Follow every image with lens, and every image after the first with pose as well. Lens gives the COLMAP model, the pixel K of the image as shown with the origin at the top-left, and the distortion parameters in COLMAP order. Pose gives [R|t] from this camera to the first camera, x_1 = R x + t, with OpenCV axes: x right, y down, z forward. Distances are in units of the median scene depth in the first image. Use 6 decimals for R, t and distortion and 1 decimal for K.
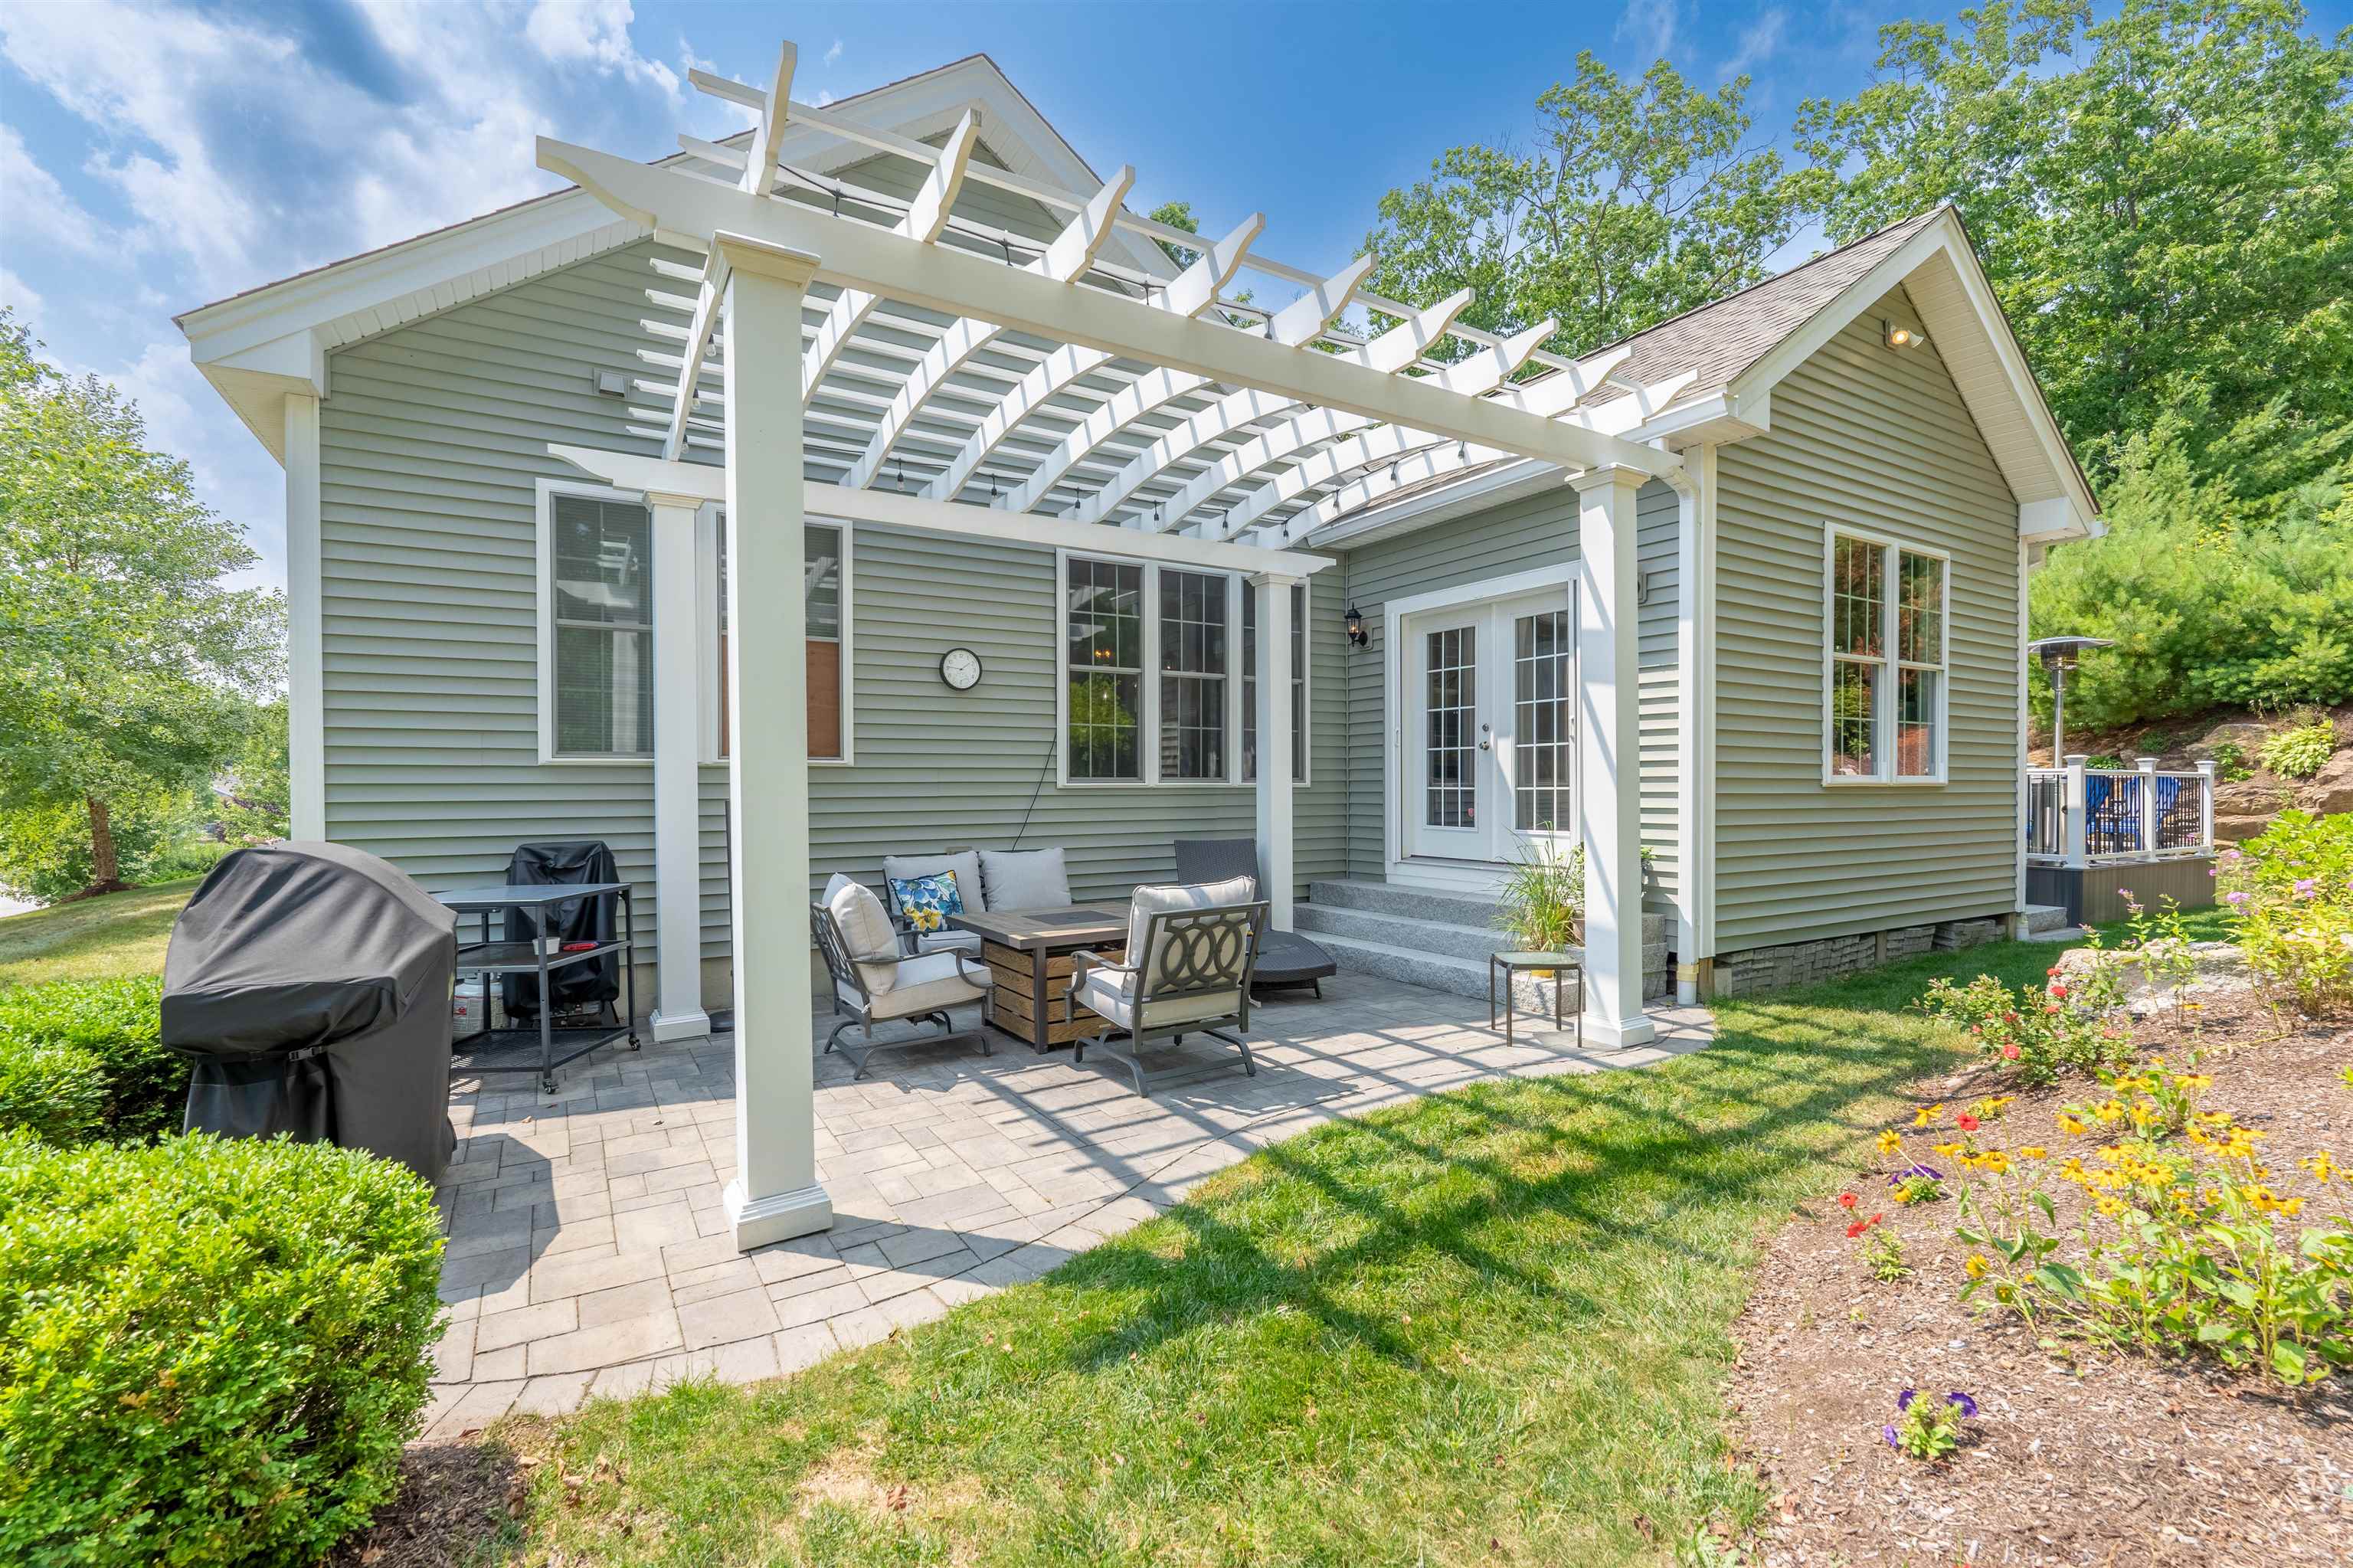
lens RADIAL K [[1038.9, 0, 1183.6], [0, 1038.9, 791.7], [0, 0, 1]] dist [0.000155, -0.000140]
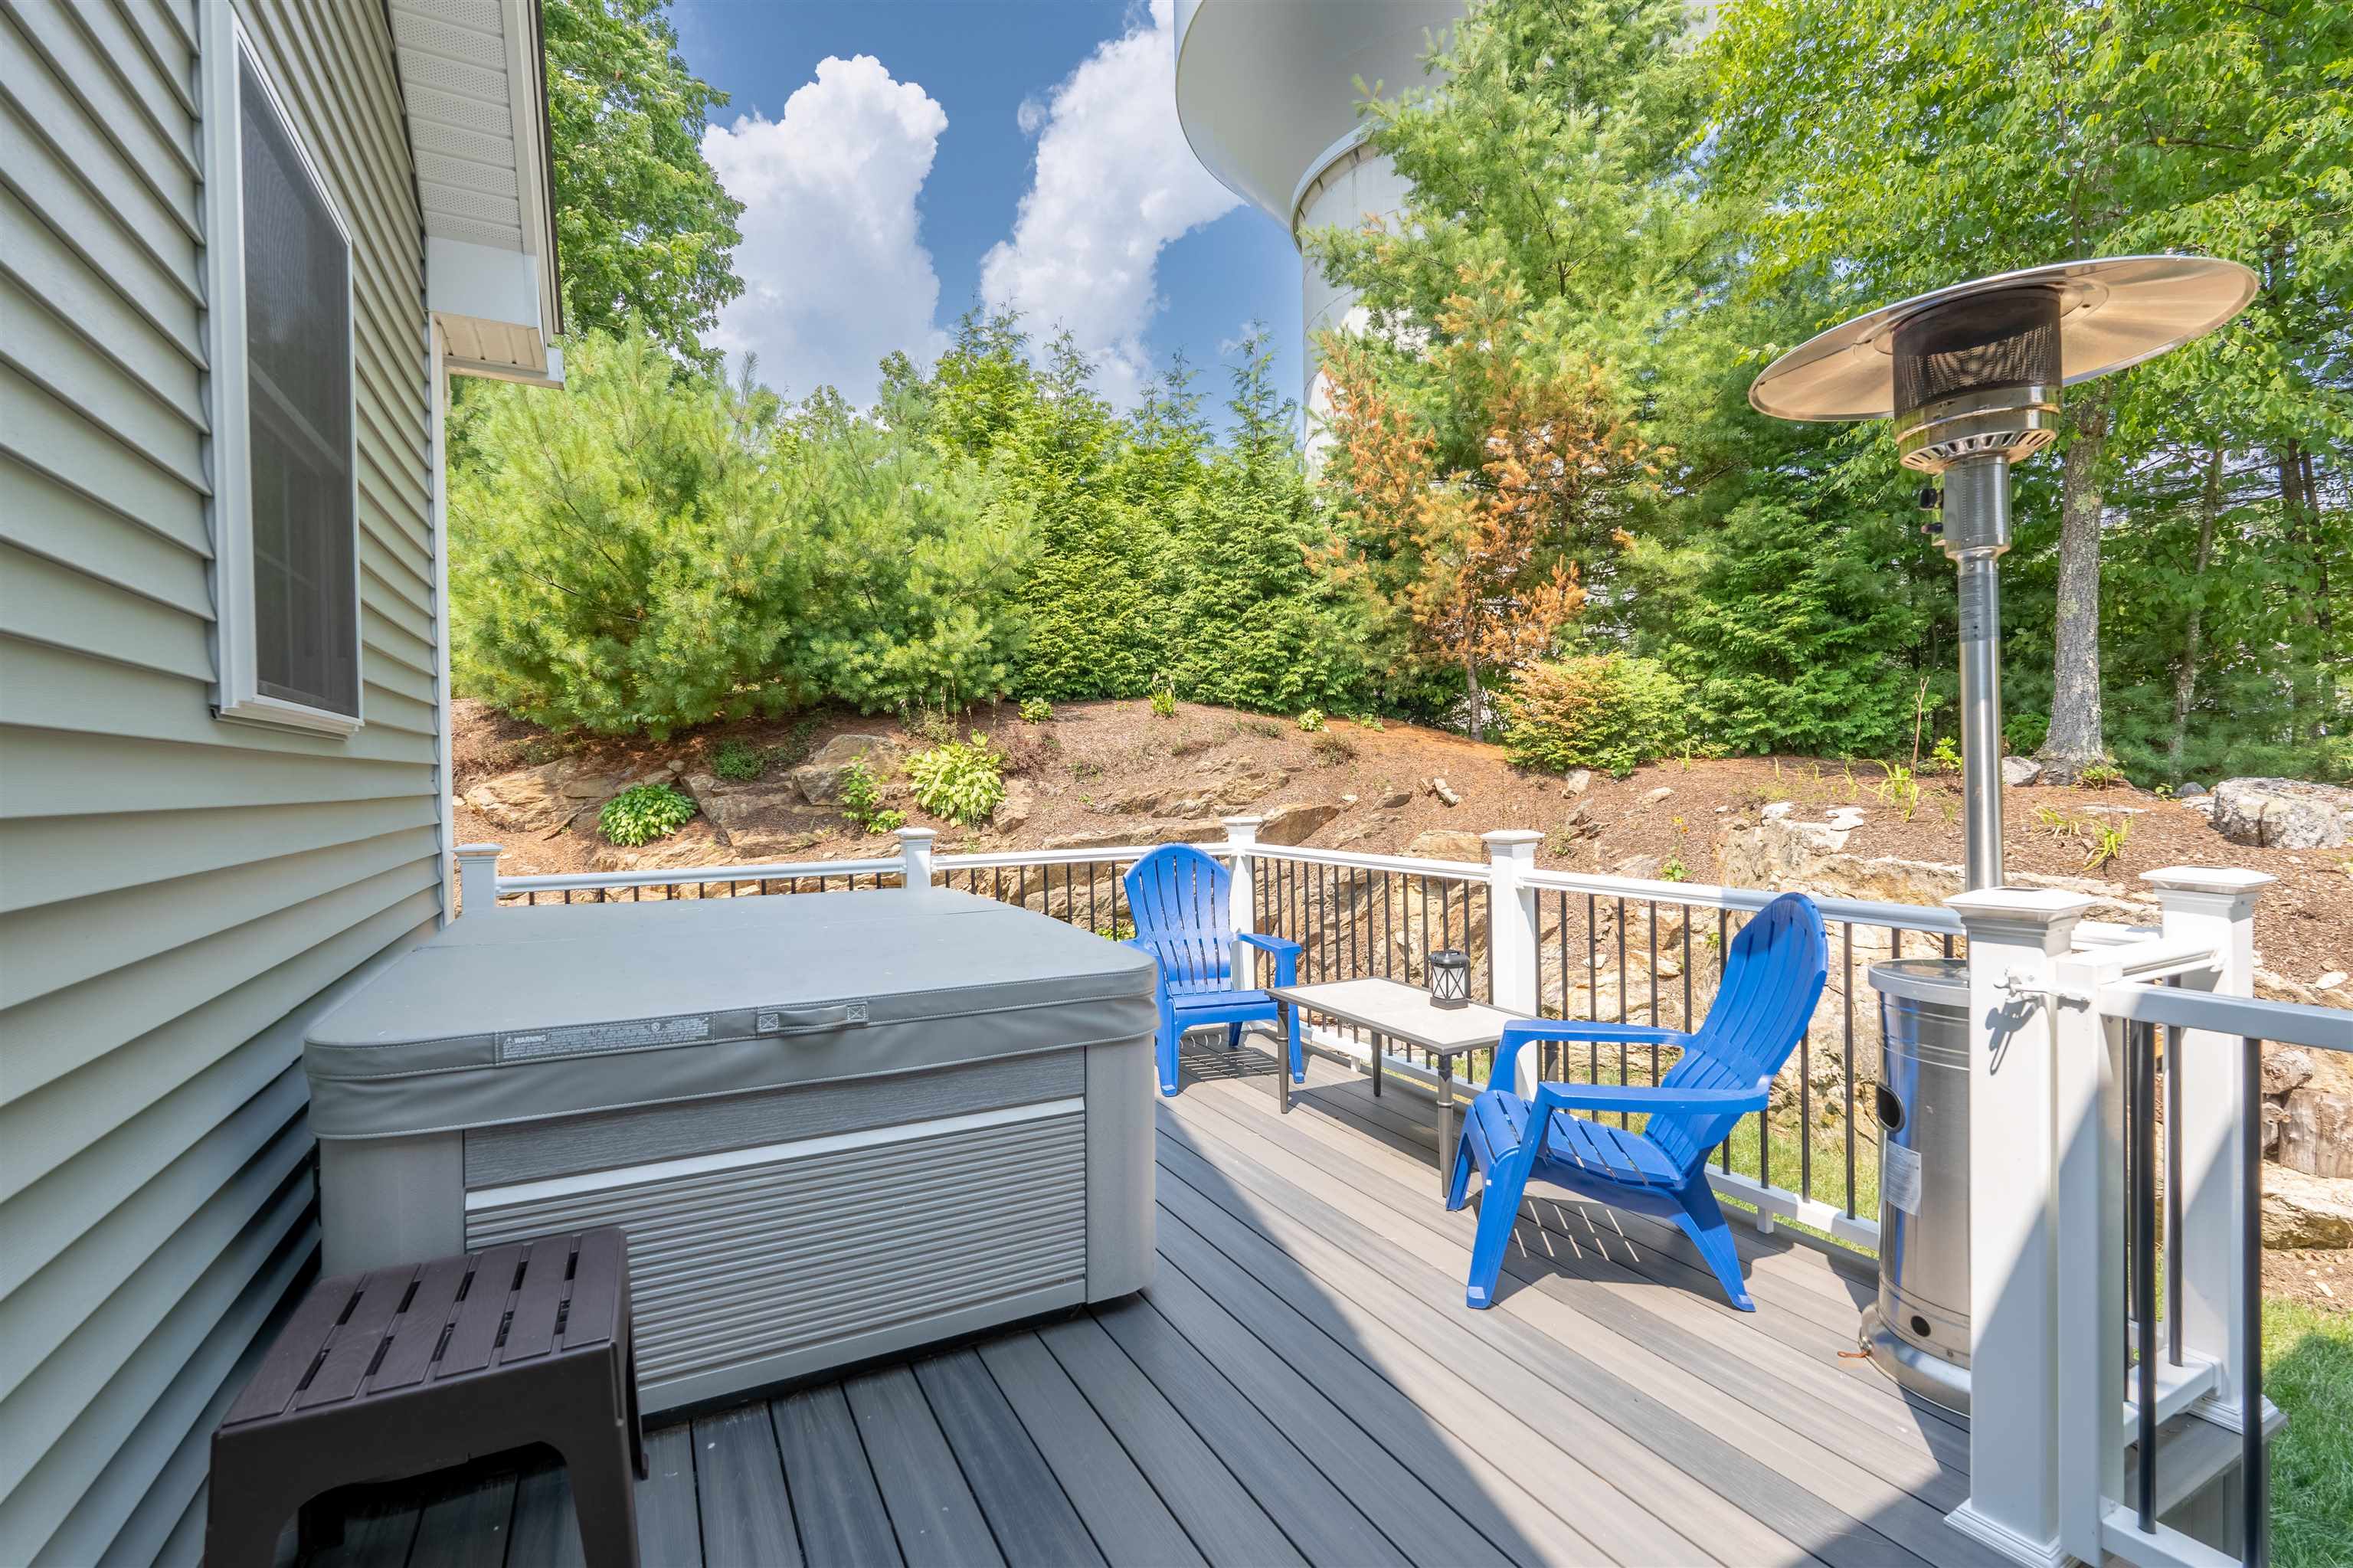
lens RADIAL K [[1038.9, 0, 1180.5], [0, 1038.9, 784.8], [0, 0, 1]] dist [0.000155, -0.000140]
pose [[0.063073, -0.002367, 0.998006, 1.119701], [0.011026, 0.999938, 0.001675, -0.094594], [-0.997948, 0.010899, 0.063095, 2.132600]]
